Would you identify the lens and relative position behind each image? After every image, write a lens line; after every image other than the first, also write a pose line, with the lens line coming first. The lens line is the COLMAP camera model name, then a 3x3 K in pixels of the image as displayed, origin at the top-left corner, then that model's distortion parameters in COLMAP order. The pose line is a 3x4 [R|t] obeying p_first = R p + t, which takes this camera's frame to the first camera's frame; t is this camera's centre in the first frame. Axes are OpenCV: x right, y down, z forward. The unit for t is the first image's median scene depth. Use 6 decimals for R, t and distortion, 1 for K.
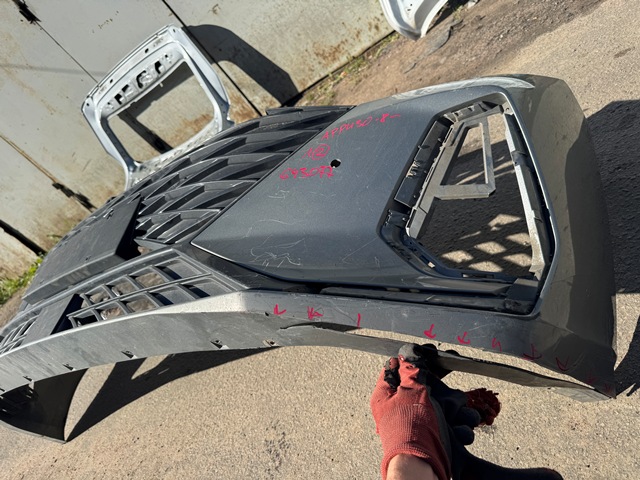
lens RADIAL K [[449.0, 0, 323.7], [0, 449.0, 244.2], [0, 0, 1]] dist [0.052192, -0.055548]
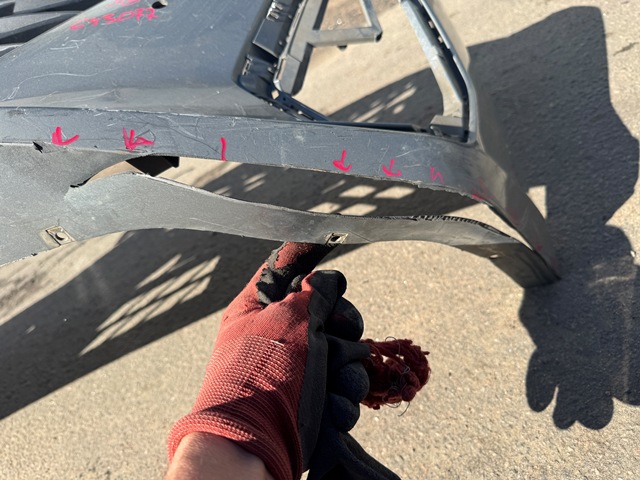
lens RADIAL K [[461.1, 0, 320.0], [0, 461.1, 240.0], [0, 0, 1]] dist [0.026728, -0.033772]
pose [[0.937203, -0.066292, 0.342426, -0.006892], [0.105786, 0.989552, -0.097959, 0.184128], [-0.332355, 0.128032, 0.934424, 0.220303]]
